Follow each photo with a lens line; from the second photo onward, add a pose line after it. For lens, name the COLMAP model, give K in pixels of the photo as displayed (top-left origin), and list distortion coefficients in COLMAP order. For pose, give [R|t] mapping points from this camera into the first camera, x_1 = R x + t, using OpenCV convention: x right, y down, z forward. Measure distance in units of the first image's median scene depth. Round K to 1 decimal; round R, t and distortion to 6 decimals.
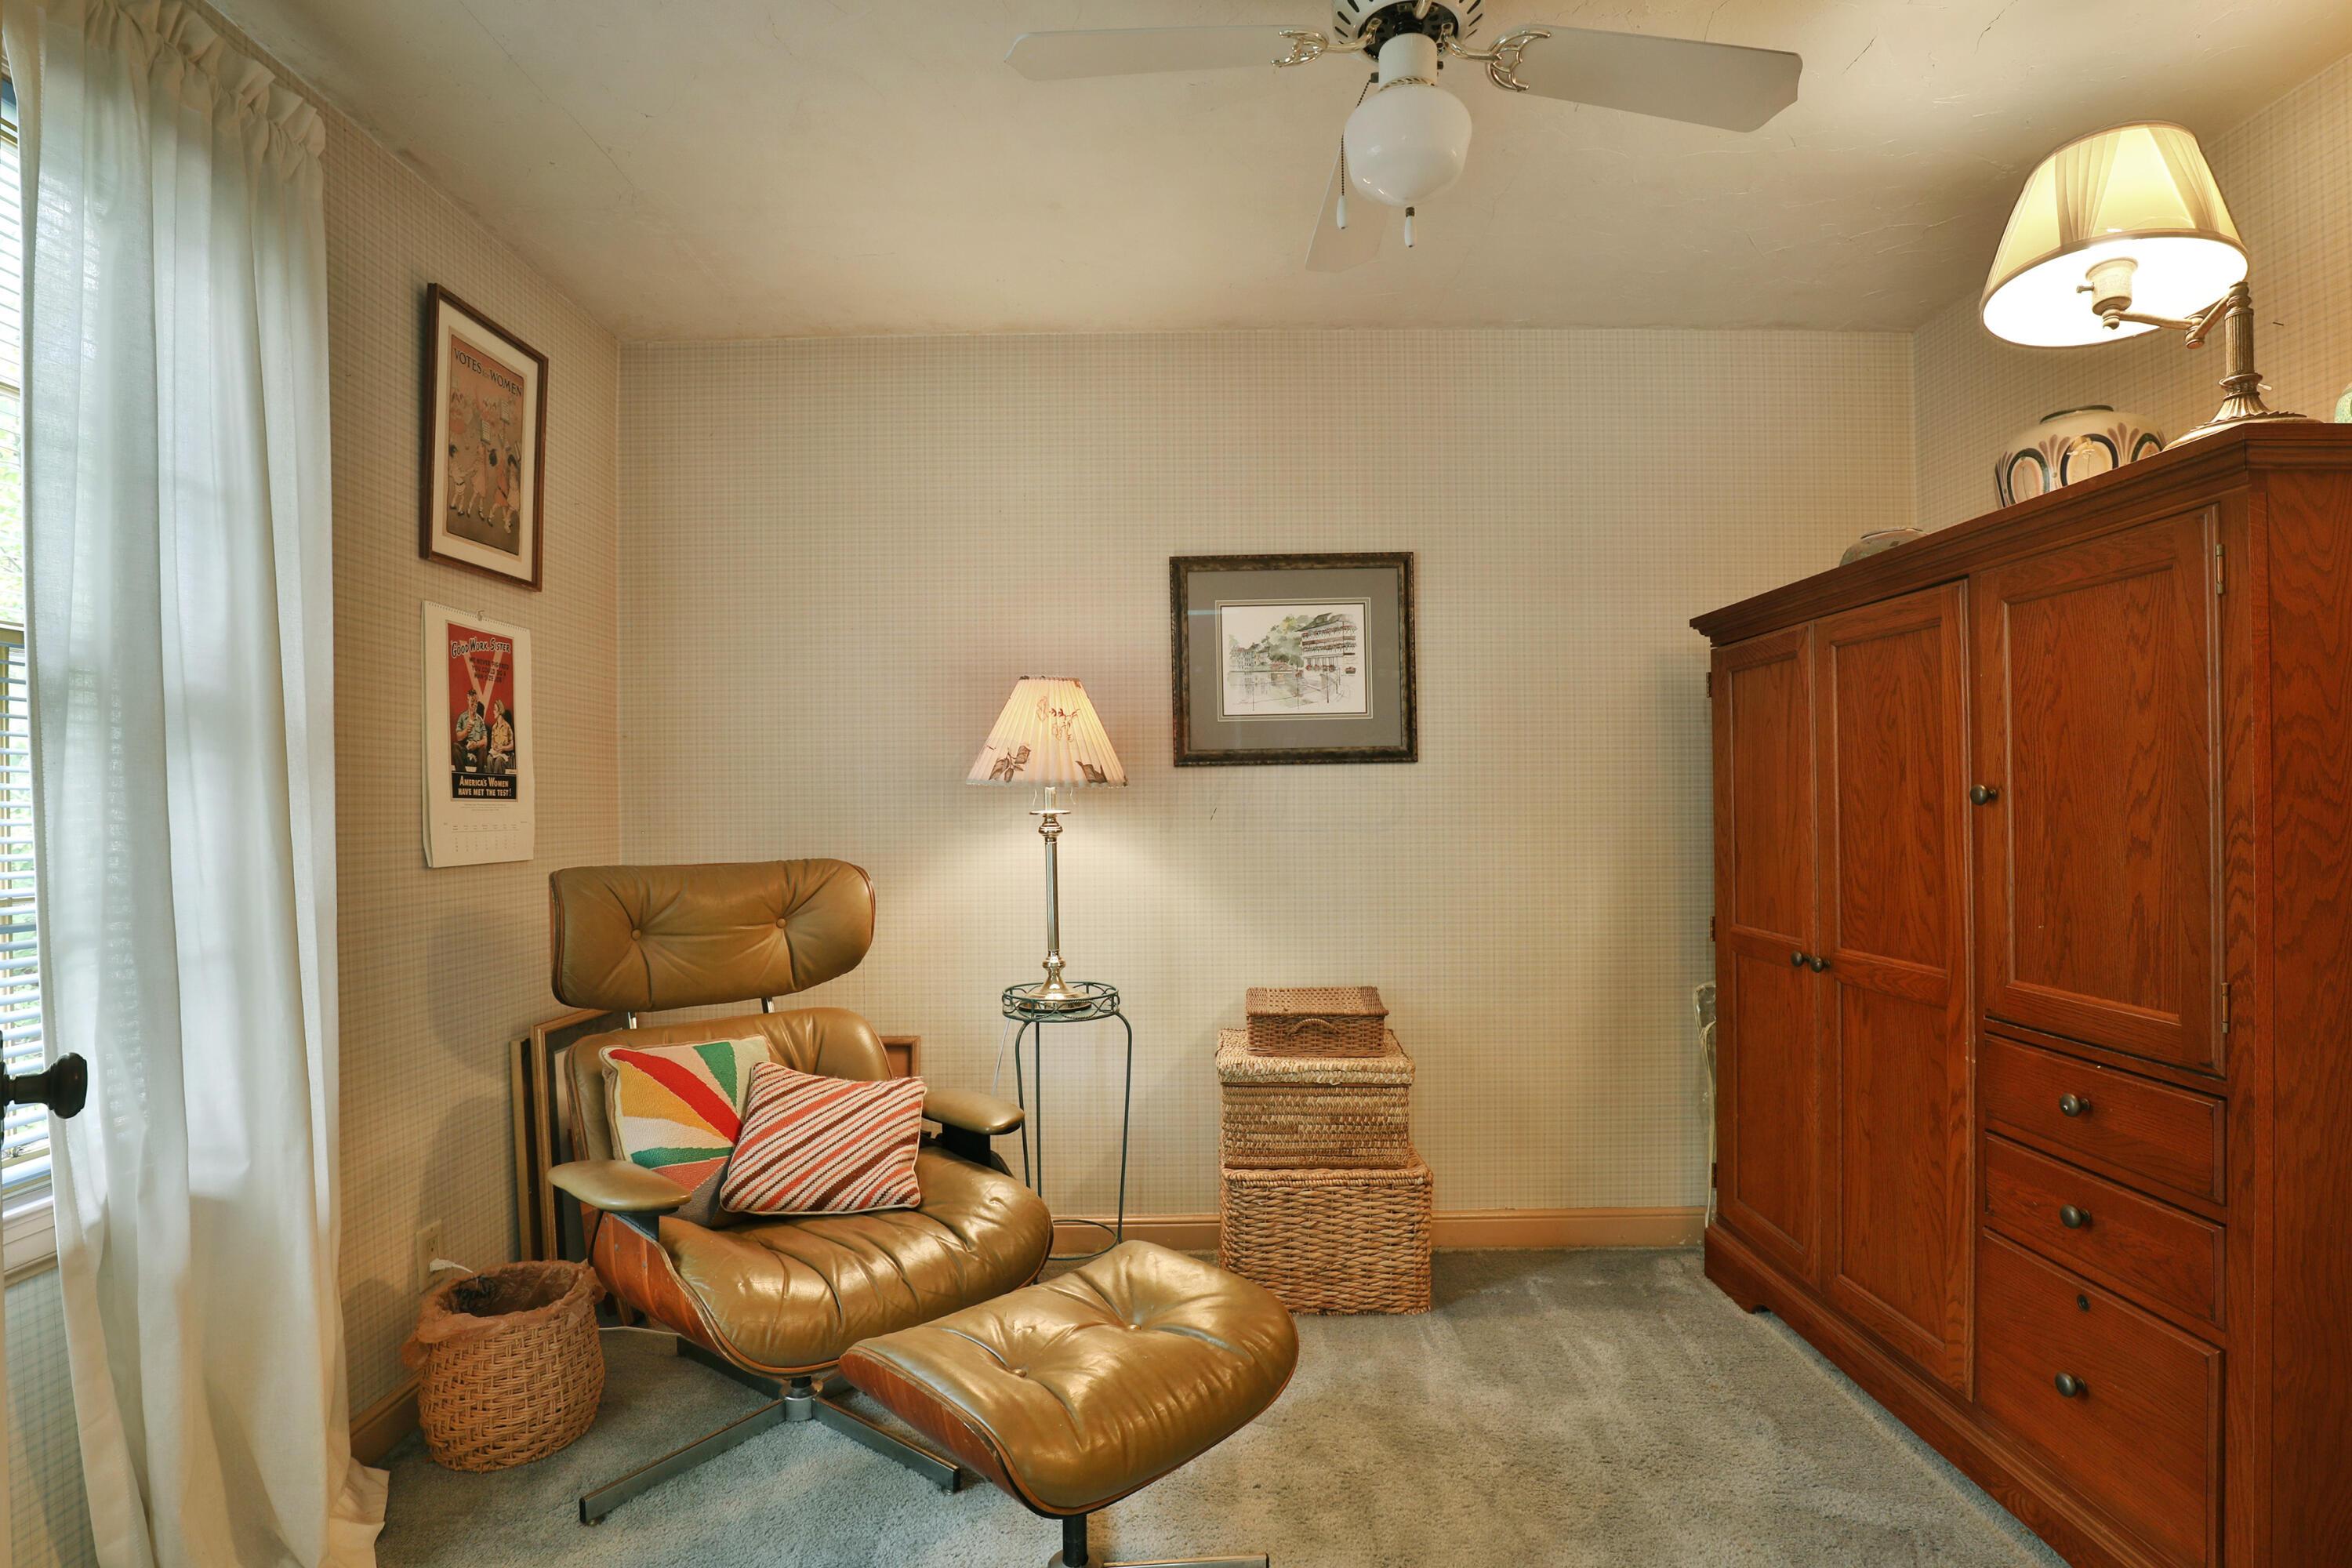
lens RADIAL K [[1138.3, 0, 1180.1], [0, 1138.3, 787.3], [0, 0, 1]] dist [-0.024530, 0.000910]
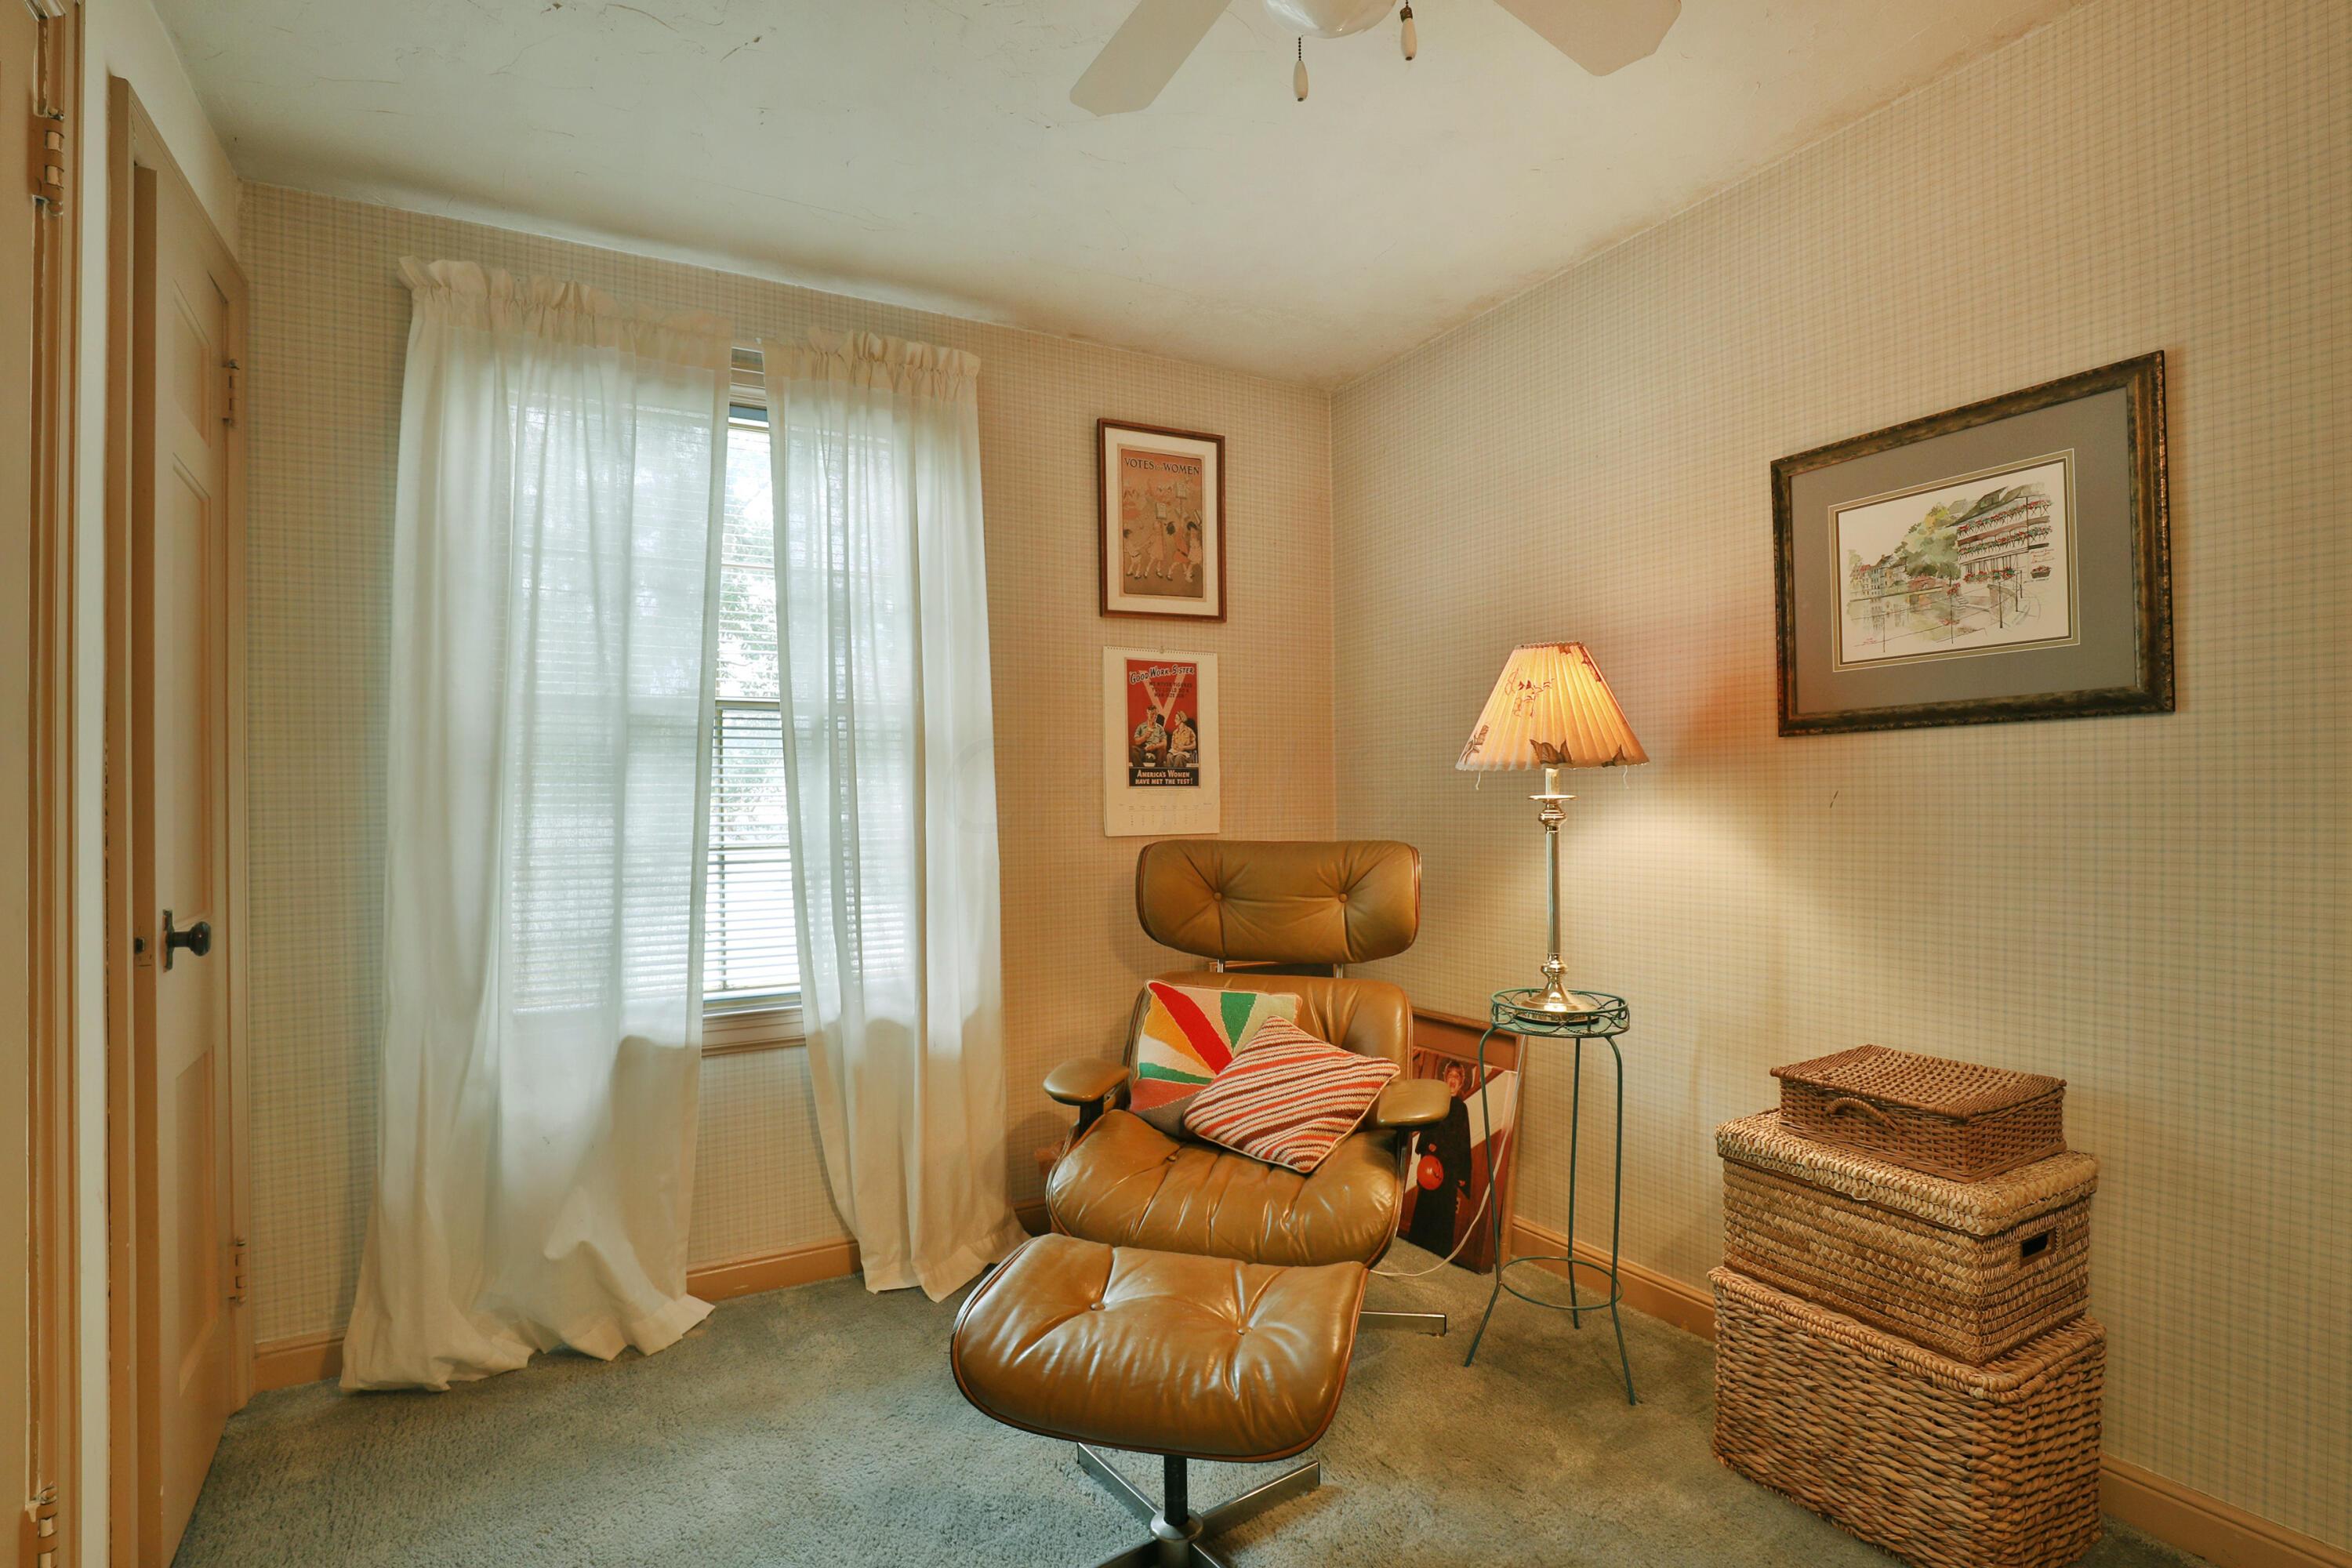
lens RADIAL K [[1138.3, 0, 1176.2], [0, 1138.3, 785.6], [0, 0, 1]] dist [-0.024530, 0.000910]
pose [[0.495324, -0.005378, -0.868692, 0.522400], [0.022342, 0.999729, 0.006551, 0.000633], [0.868421, -0.022653, 0.495310, 0.319400]]
